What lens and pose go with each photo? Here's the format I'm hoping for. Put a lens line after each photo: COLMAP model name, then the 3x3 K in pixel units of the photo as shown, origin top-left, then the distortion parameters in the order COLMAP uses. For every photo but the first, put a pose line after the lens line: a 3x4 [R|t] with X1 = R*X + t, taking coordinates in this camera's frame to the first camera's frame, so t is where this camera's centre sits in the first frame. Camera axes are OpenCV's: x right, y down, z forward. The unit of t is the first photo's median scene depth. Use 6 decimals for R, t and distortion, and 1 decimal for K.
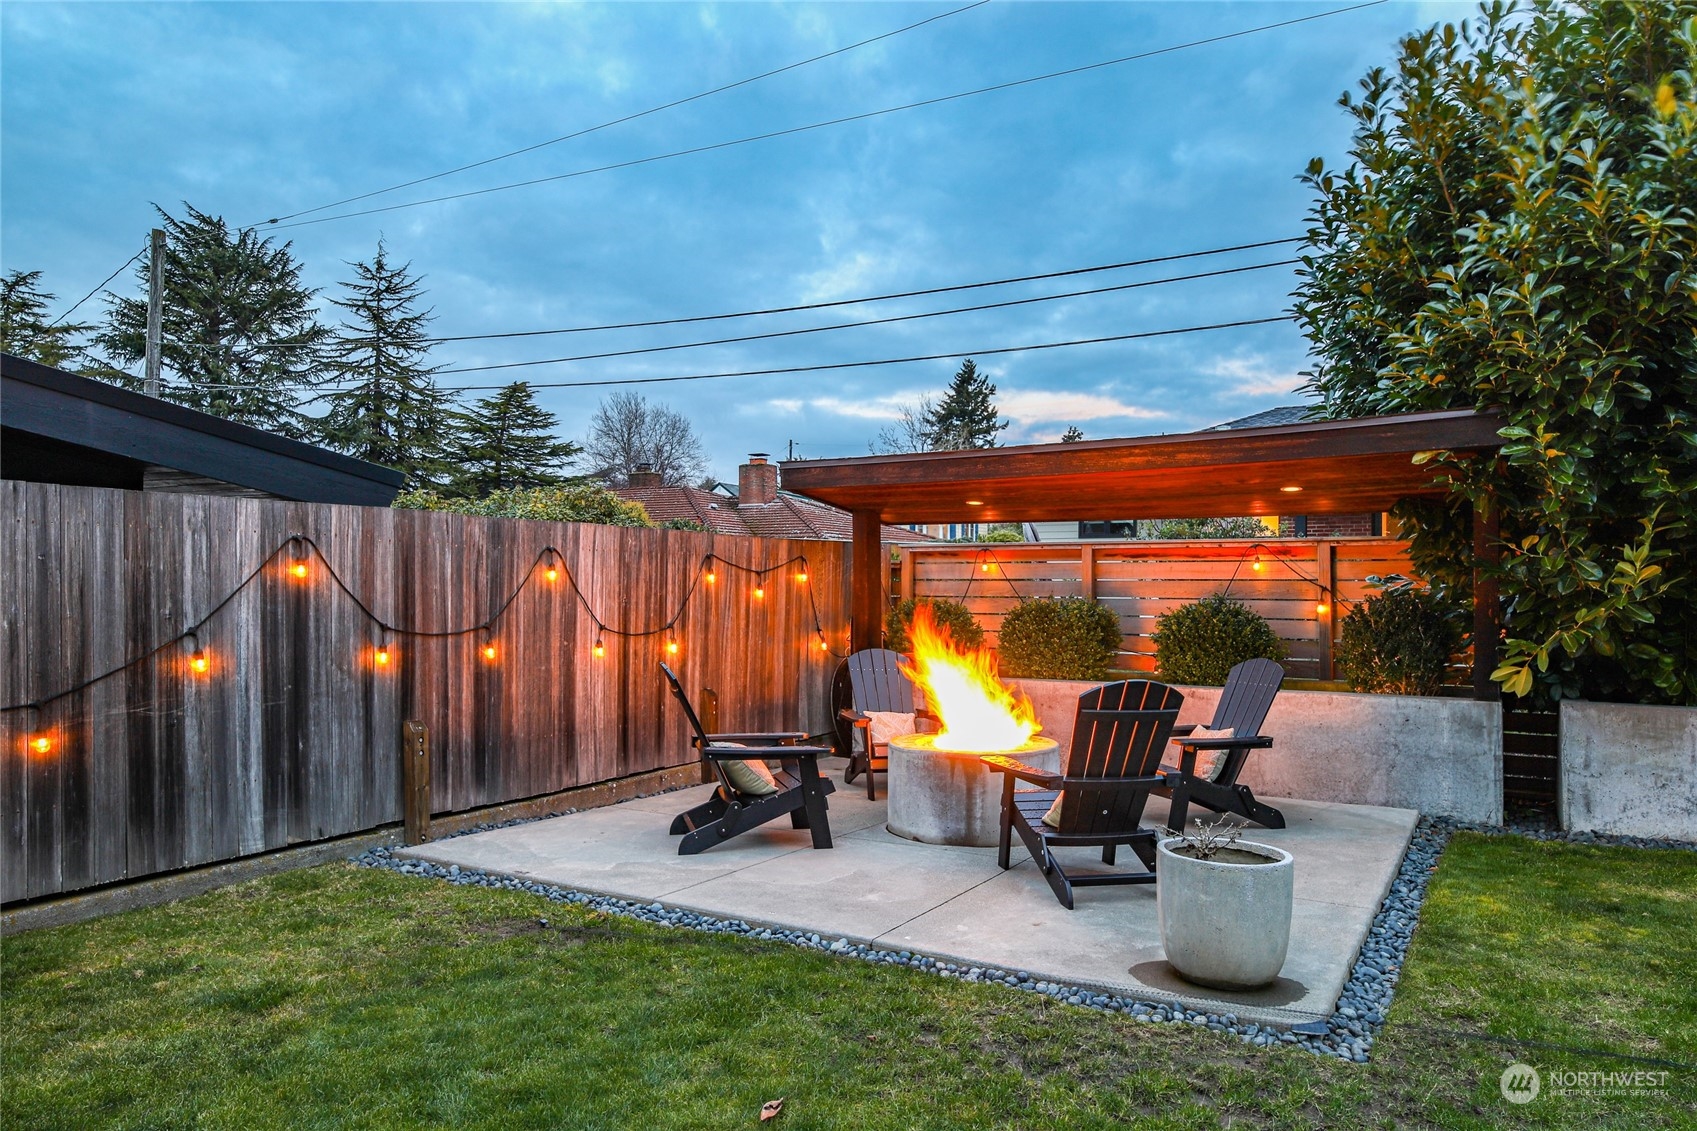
lens RADIAL K [[1091.1, 0, 810.6], [0, 1091.1, 569.8], [0, 0, 1]] dist [0.021947, -0.000401]
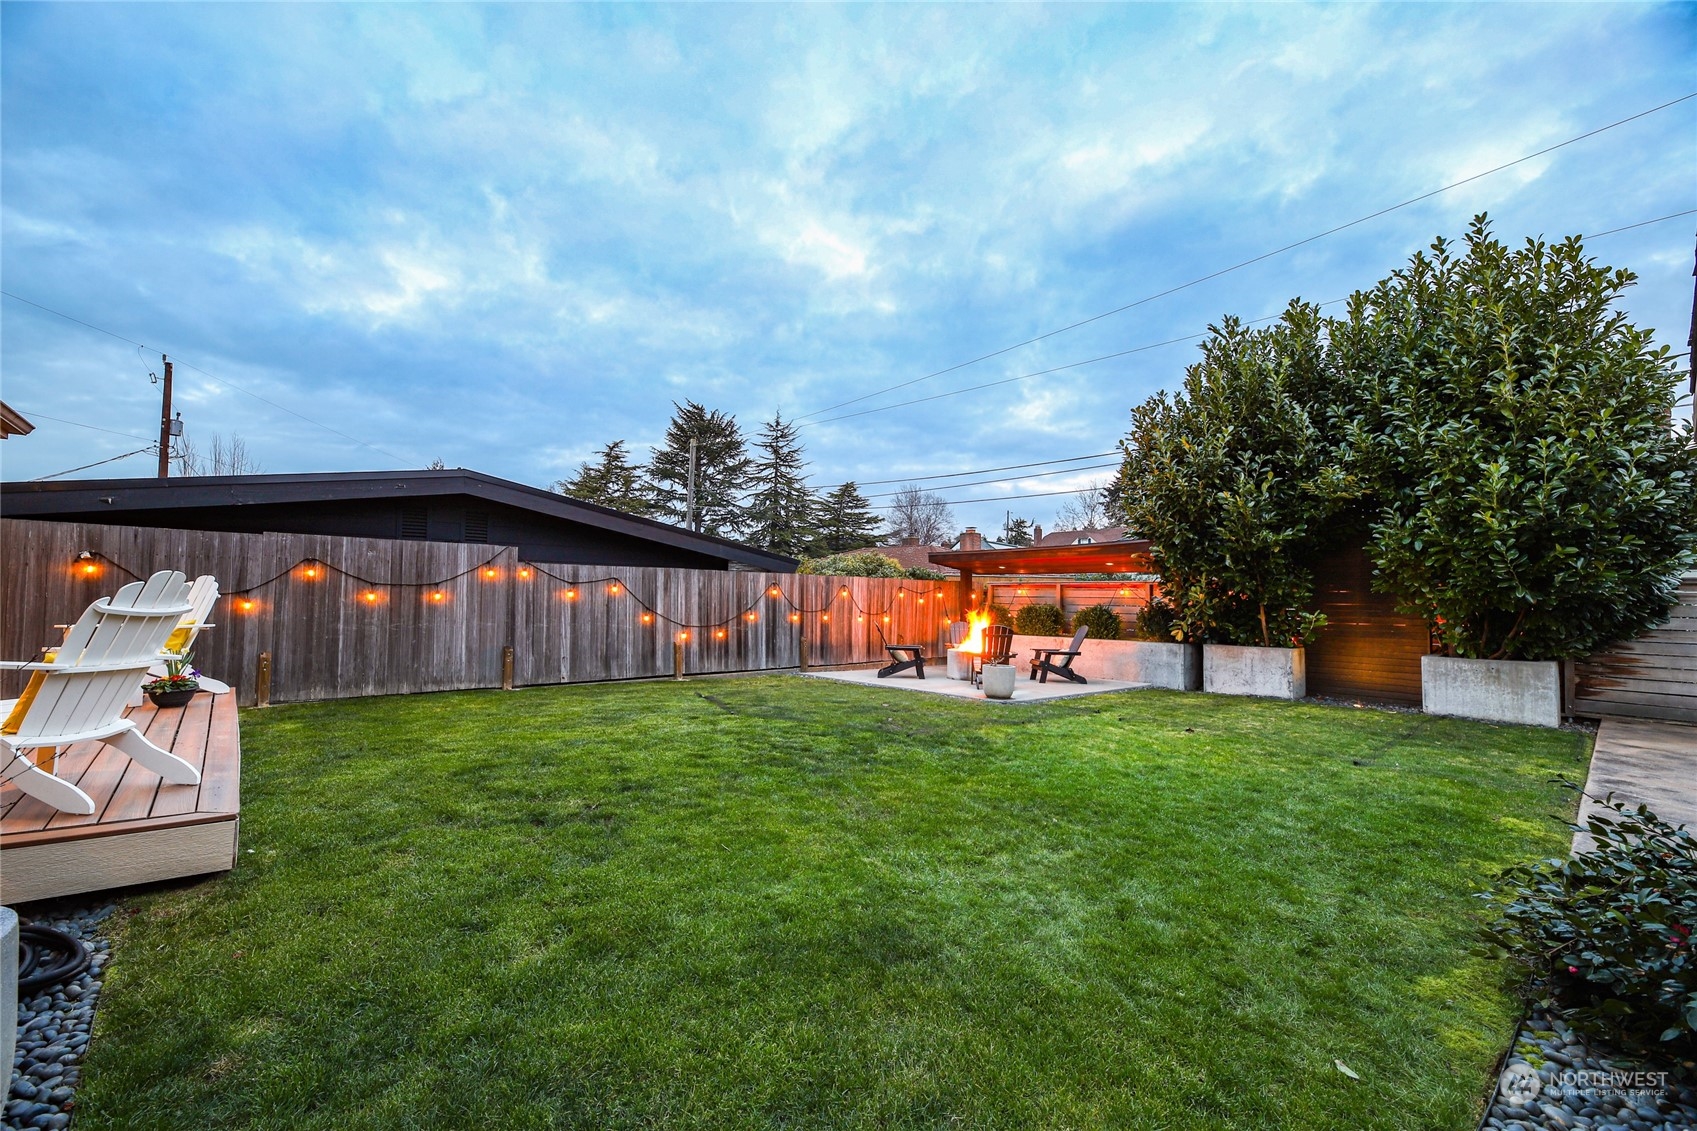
lens RADIAL K [[688.9, 0, 827.4], [0, 688.9, 533.1], [0, 0, 1]] dist [0.000509, -0.000002]
pose [[0.956673, -0.016370, -0.290705, 0.028068], [-0.006851, 0.996876, -0.078683, -0.001237], [0.291085, 0.077266, 0.953572, -0.087271]]
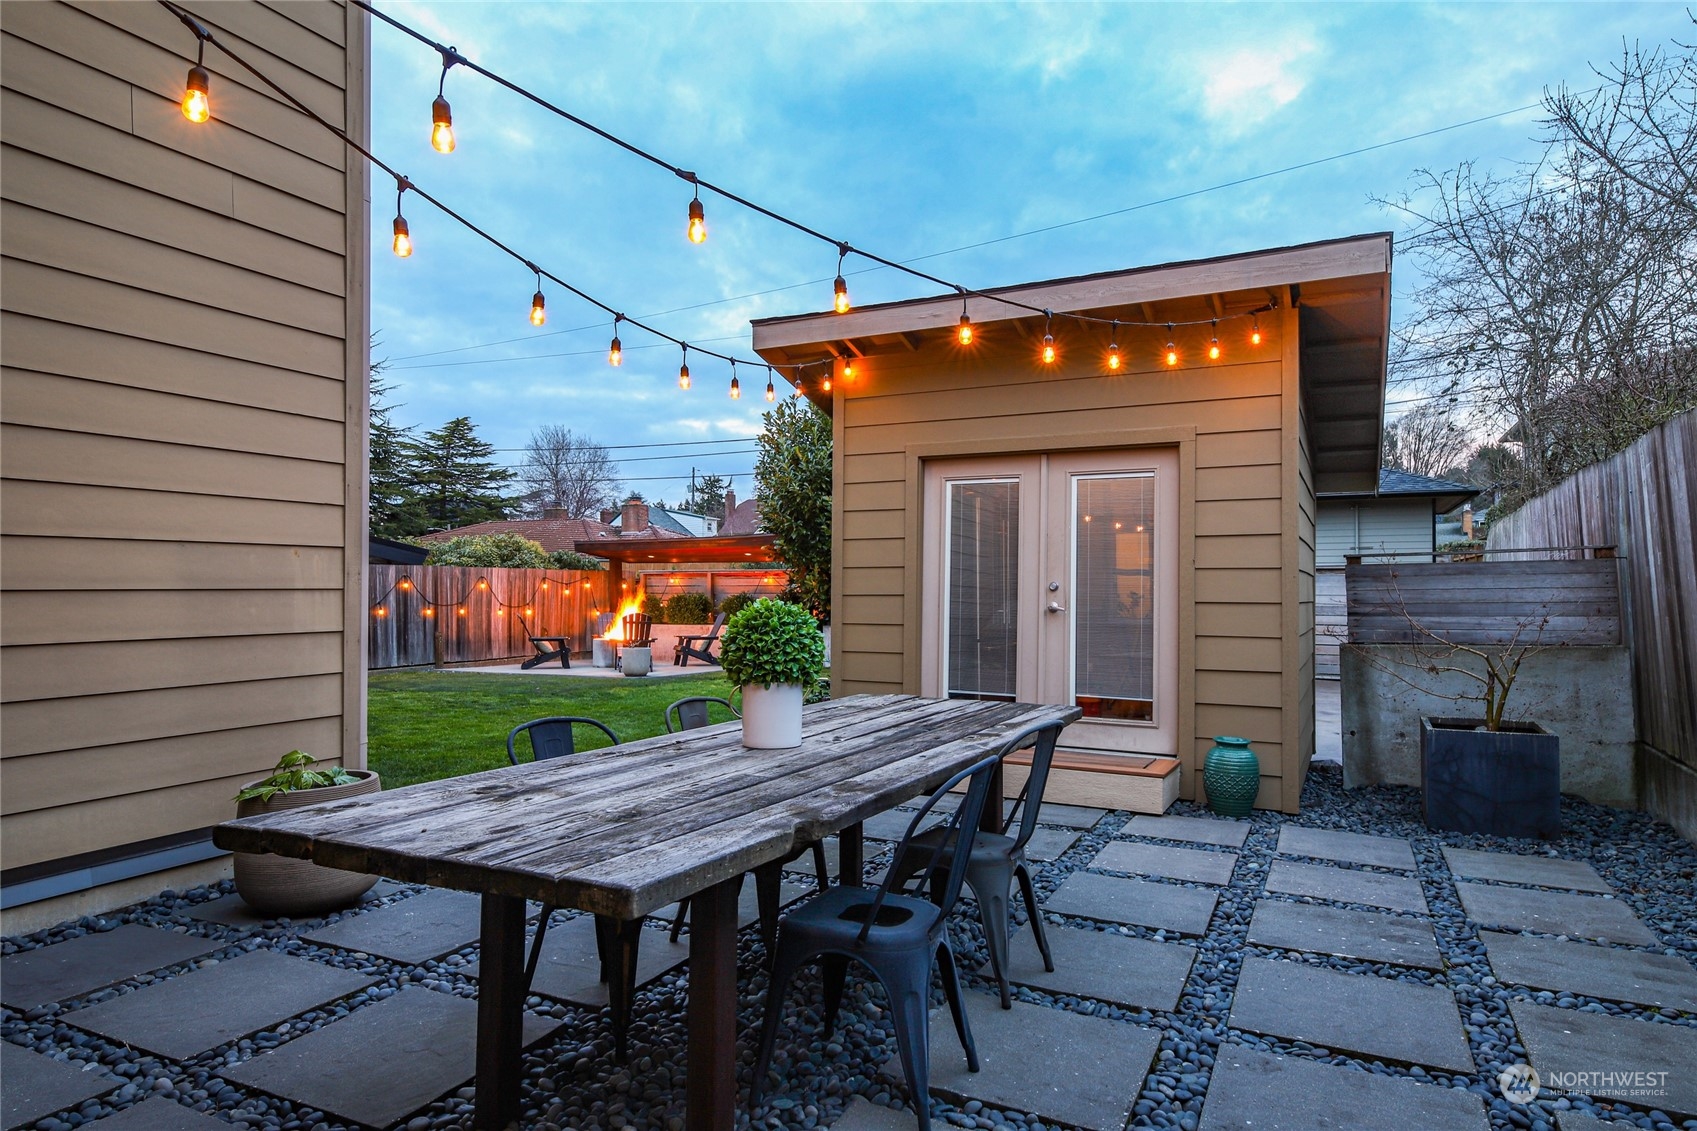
lens RADIAL K [[1028.5, 0, 848.5], [0, 1028.5, 565.5], [0, 0, 1]] dist [0.002470, 0.000529]
pose [[0.994896, -0.003362, 0.100849, 0.044482], [0.004028, 0.999971, -0.006401, -0.002714], [-0.100824, 0.006774, 0.994881, -0.178046]]
